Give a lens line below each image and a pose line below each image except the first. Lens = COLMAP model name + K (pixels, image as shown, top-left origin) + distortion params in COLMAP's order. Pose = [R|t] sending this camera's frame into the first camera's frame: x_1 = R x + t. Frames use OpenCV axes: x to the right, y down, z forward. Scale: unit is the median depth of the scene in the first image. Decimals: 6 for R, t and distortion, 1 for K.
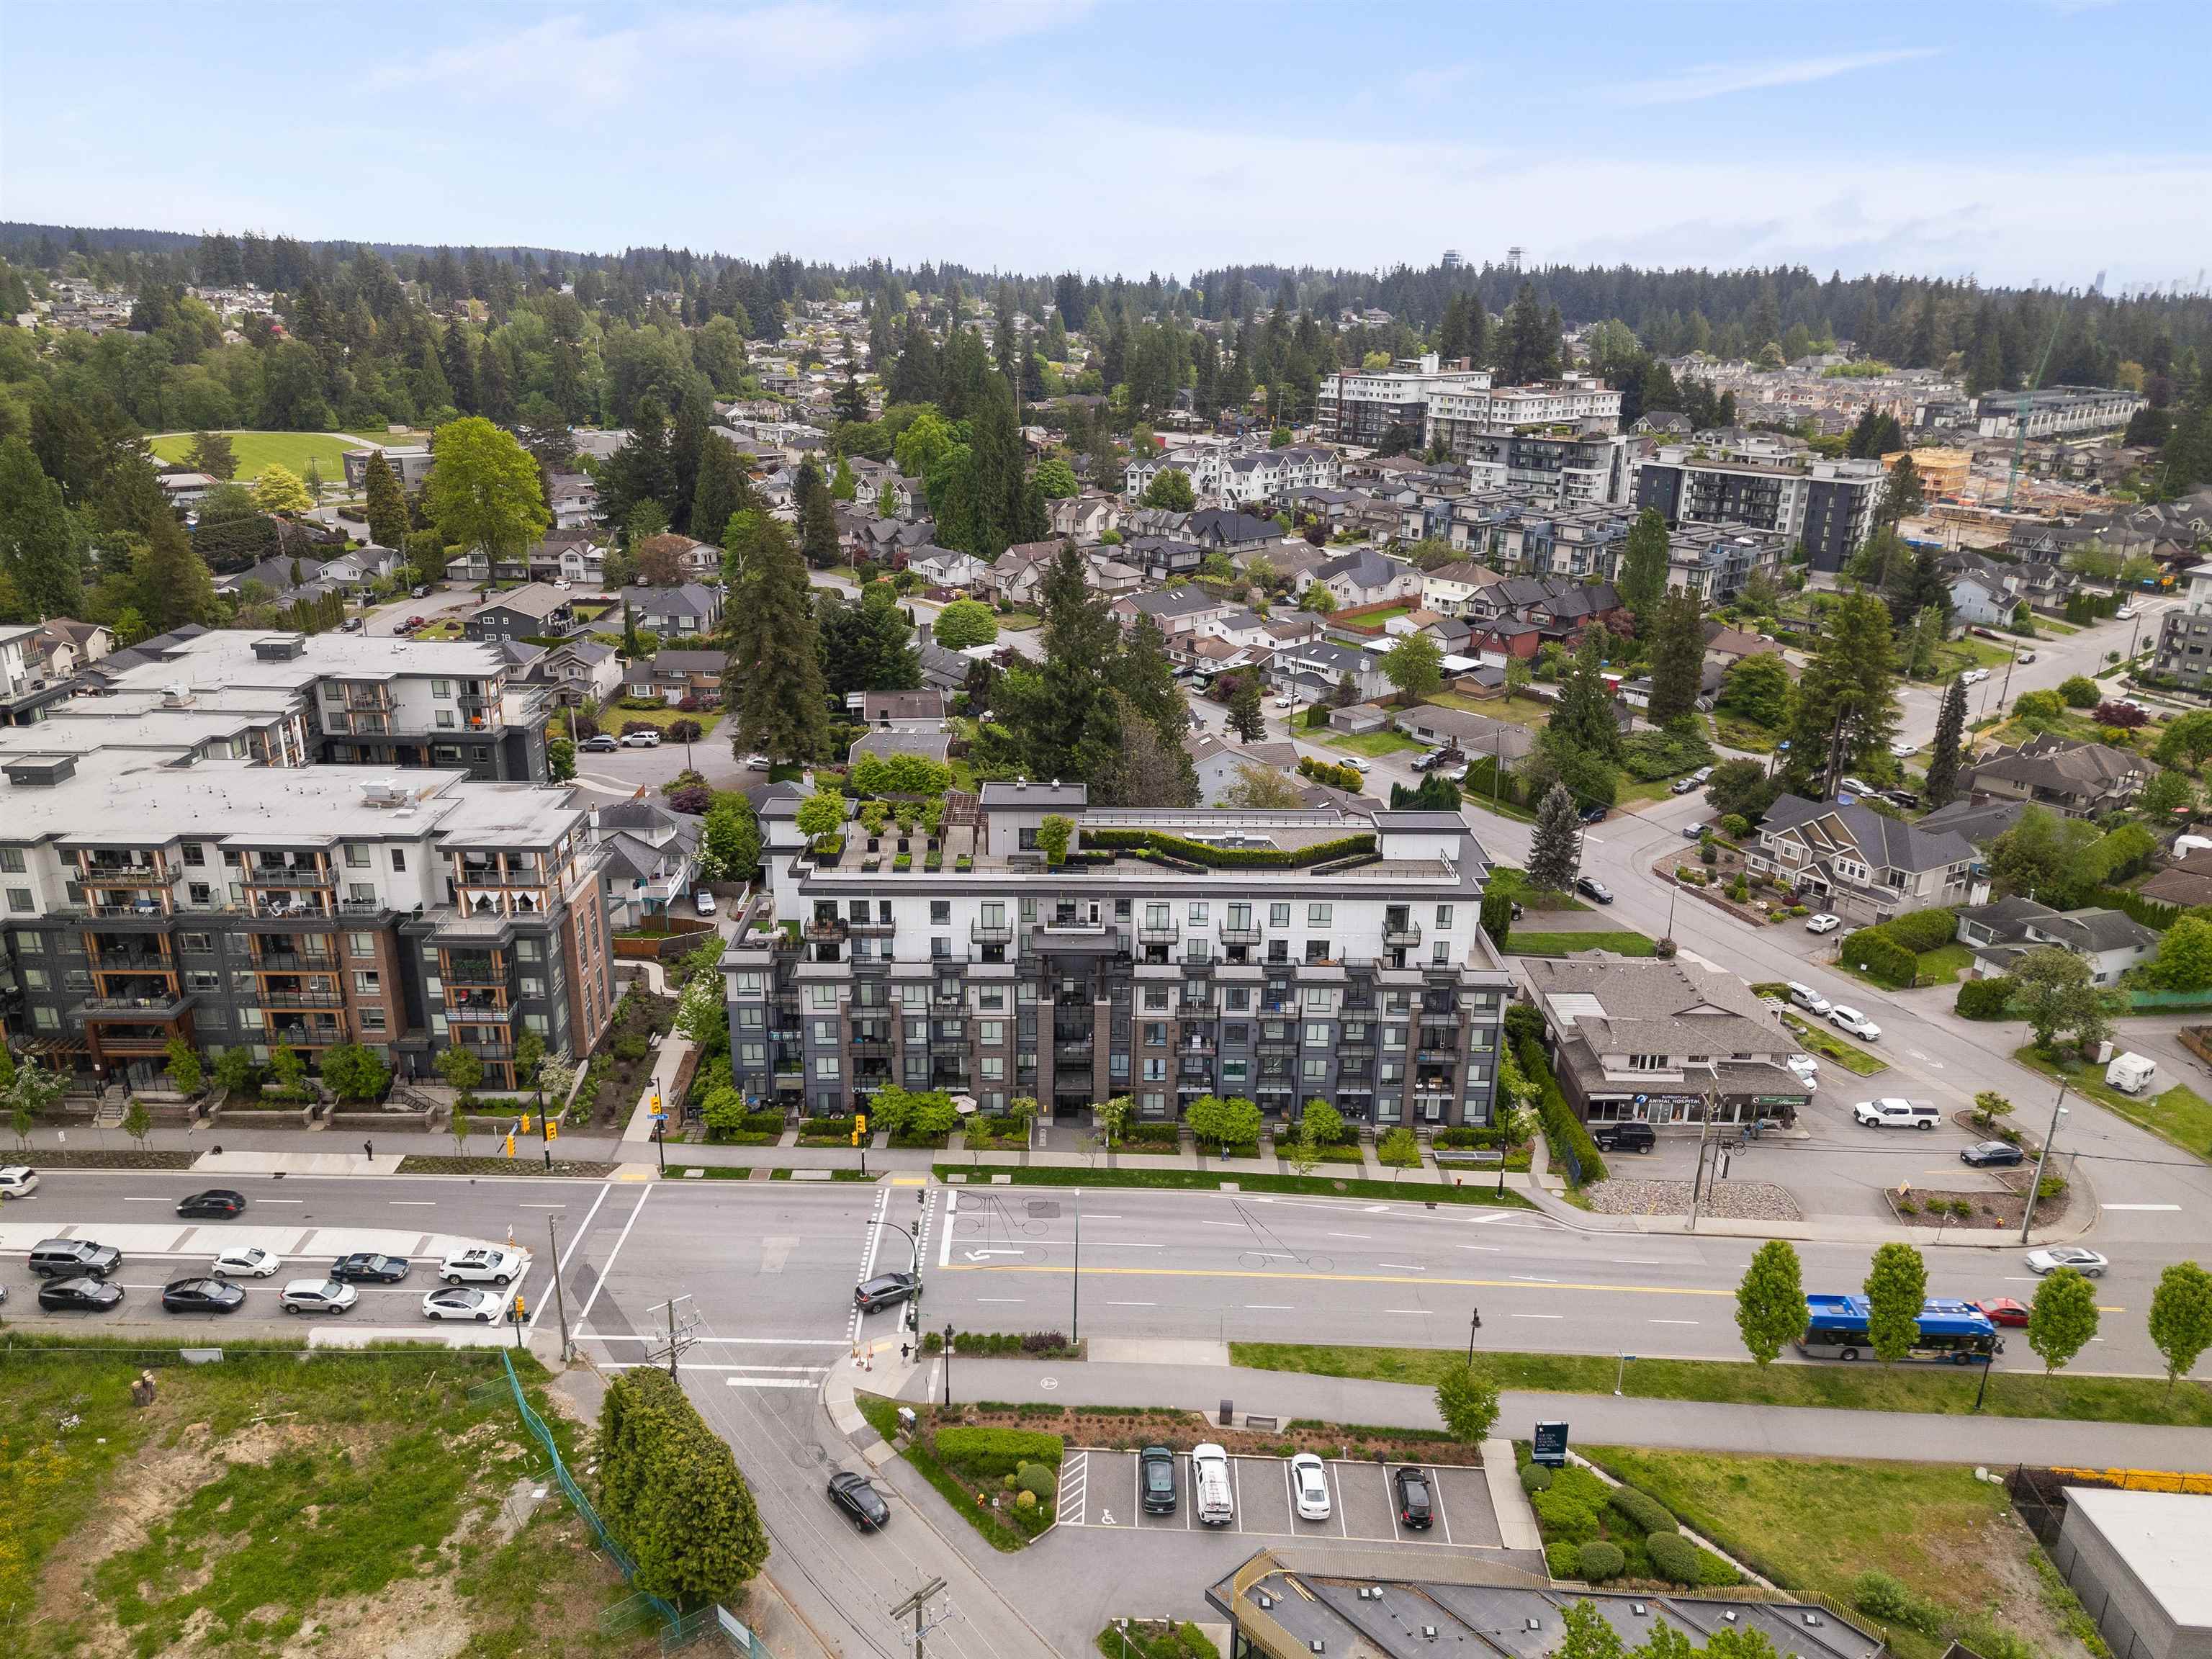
lens RADIAL K [[1568.7, 0, 1109.6], [0, 1568.7, 823.8], [0, 0, 1]] dist [0.018507, -0.007161]
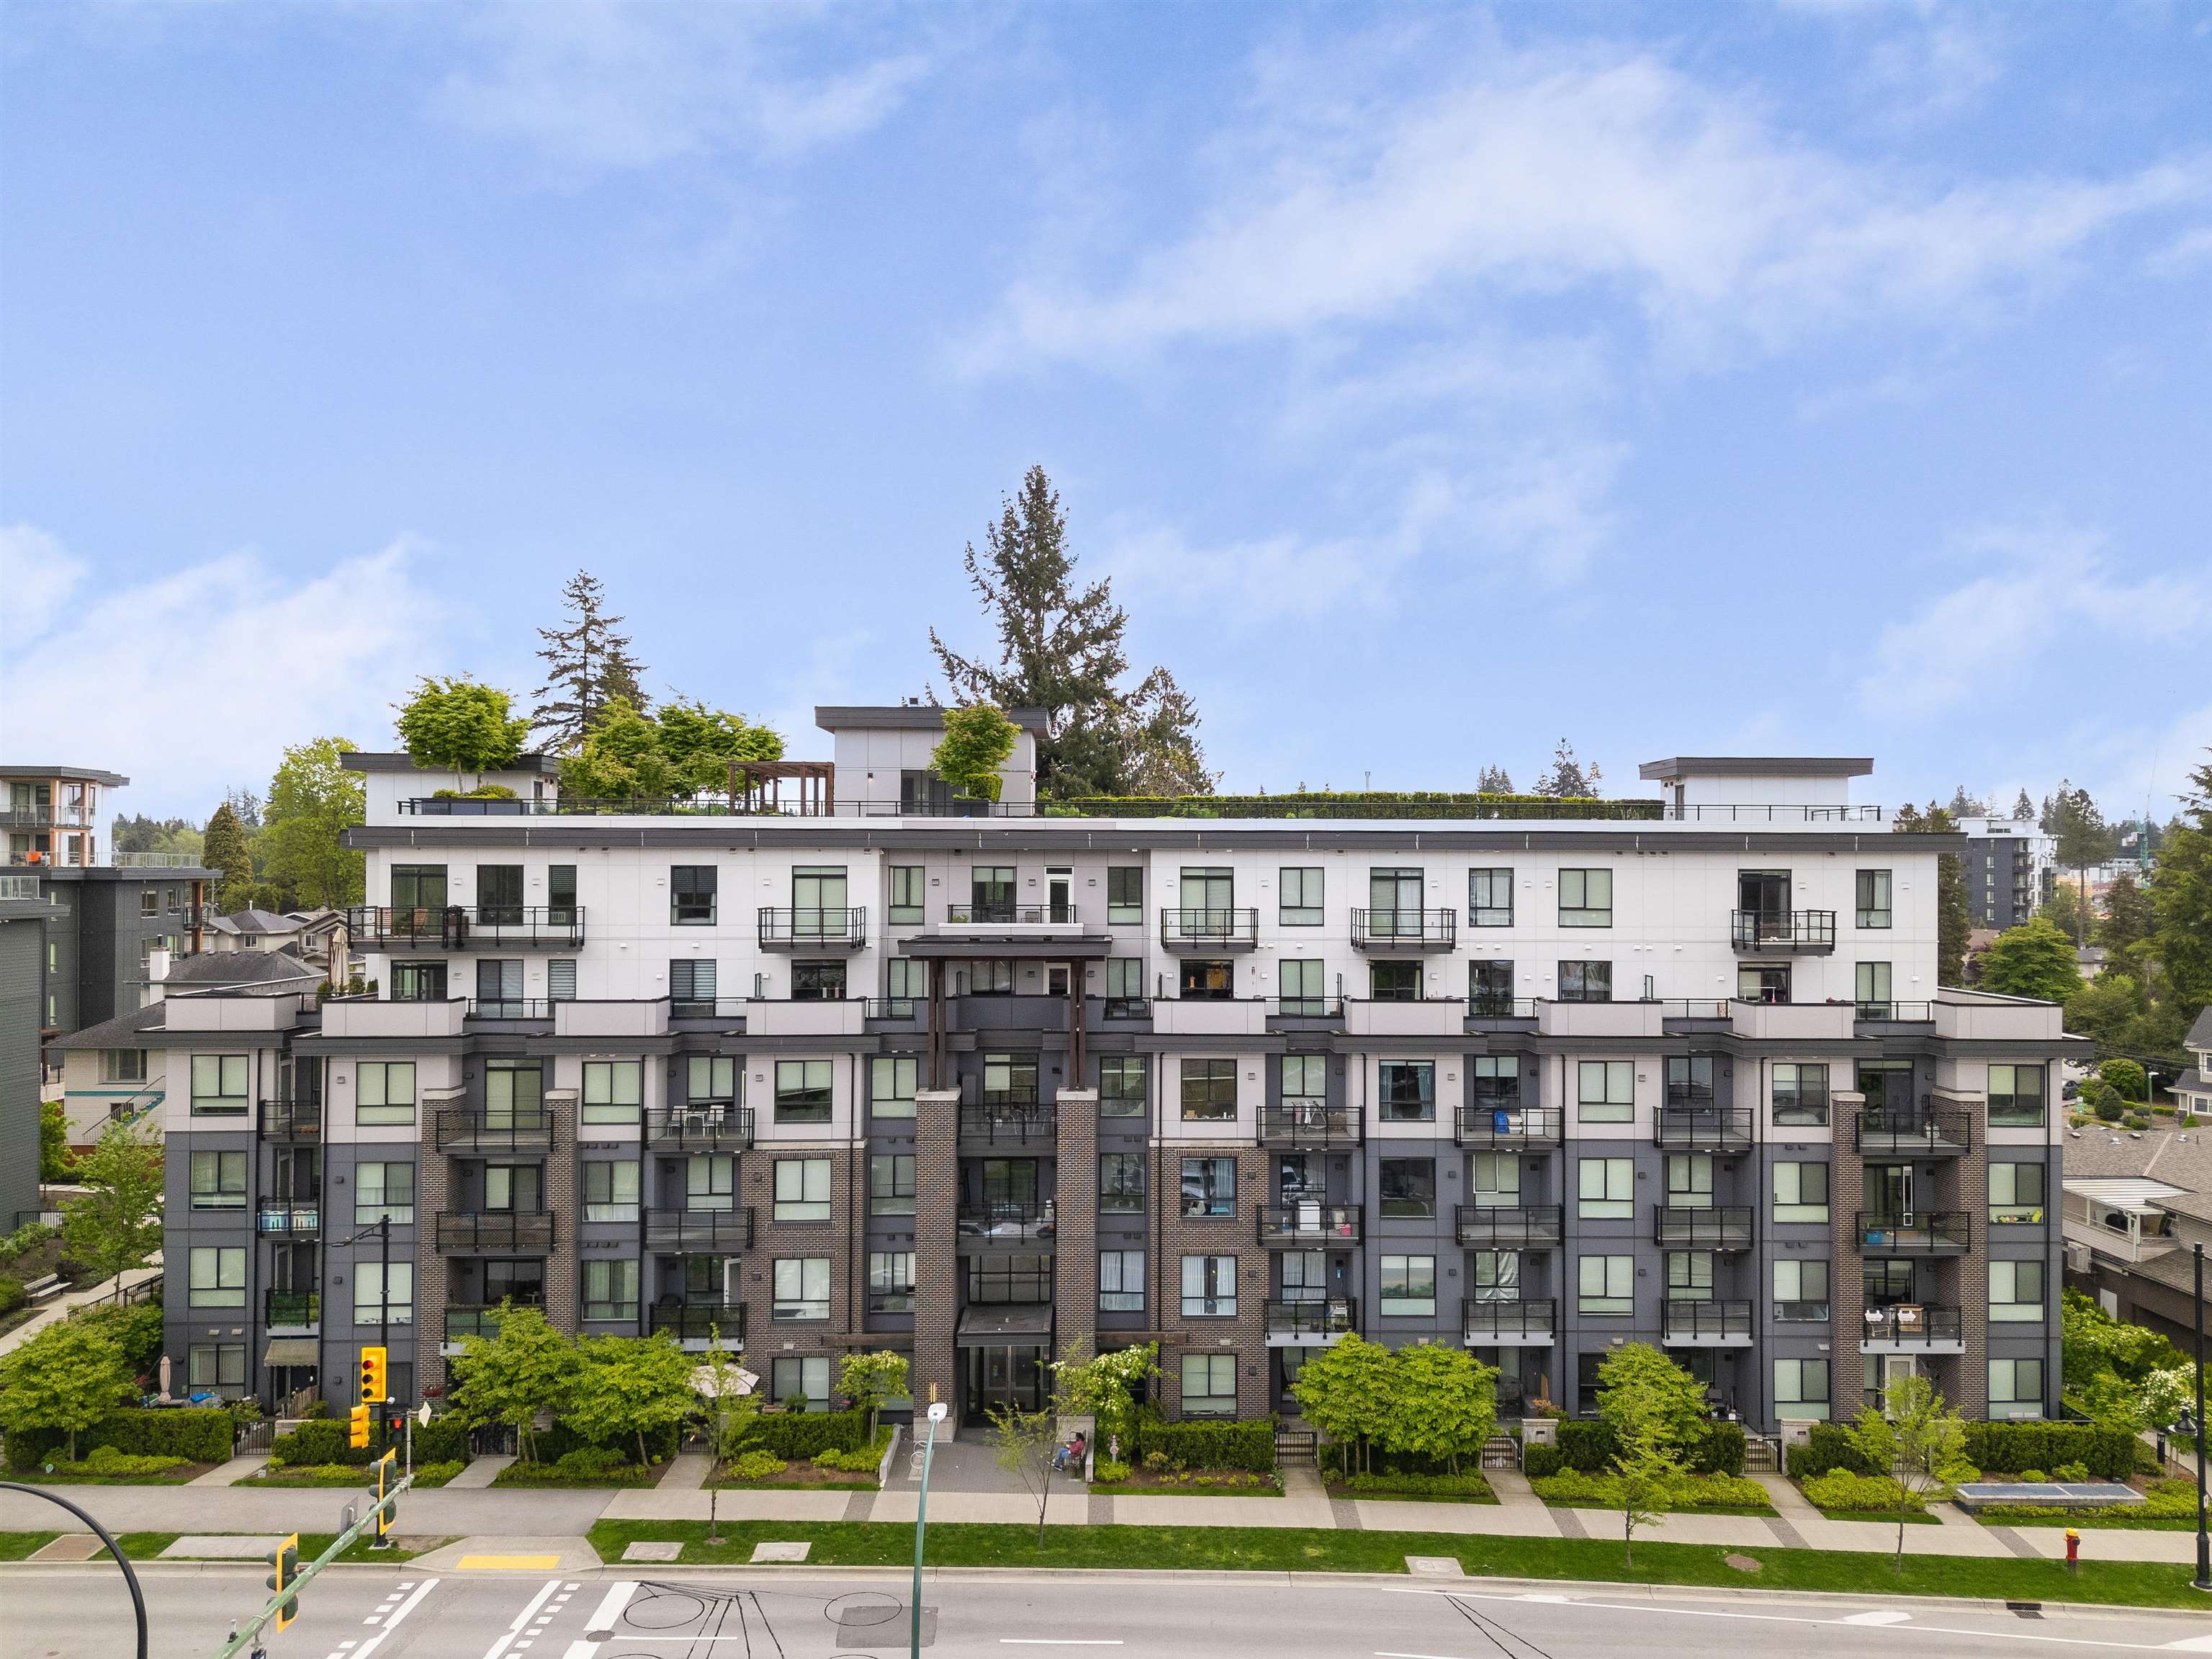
lens RADIAL K [[1568.7, 0, 1154.1], [0, 1568.7, 877.0], [0, 0, 1]] dist [0.018507, -0.007161]
pose [[0.999809, -0.010071, 0.016728, 0.009190], [0.015067, 0.942825, -0.332949, 0.194472], [-0.012418, 0.333137, 0.942797, 0.594472]]
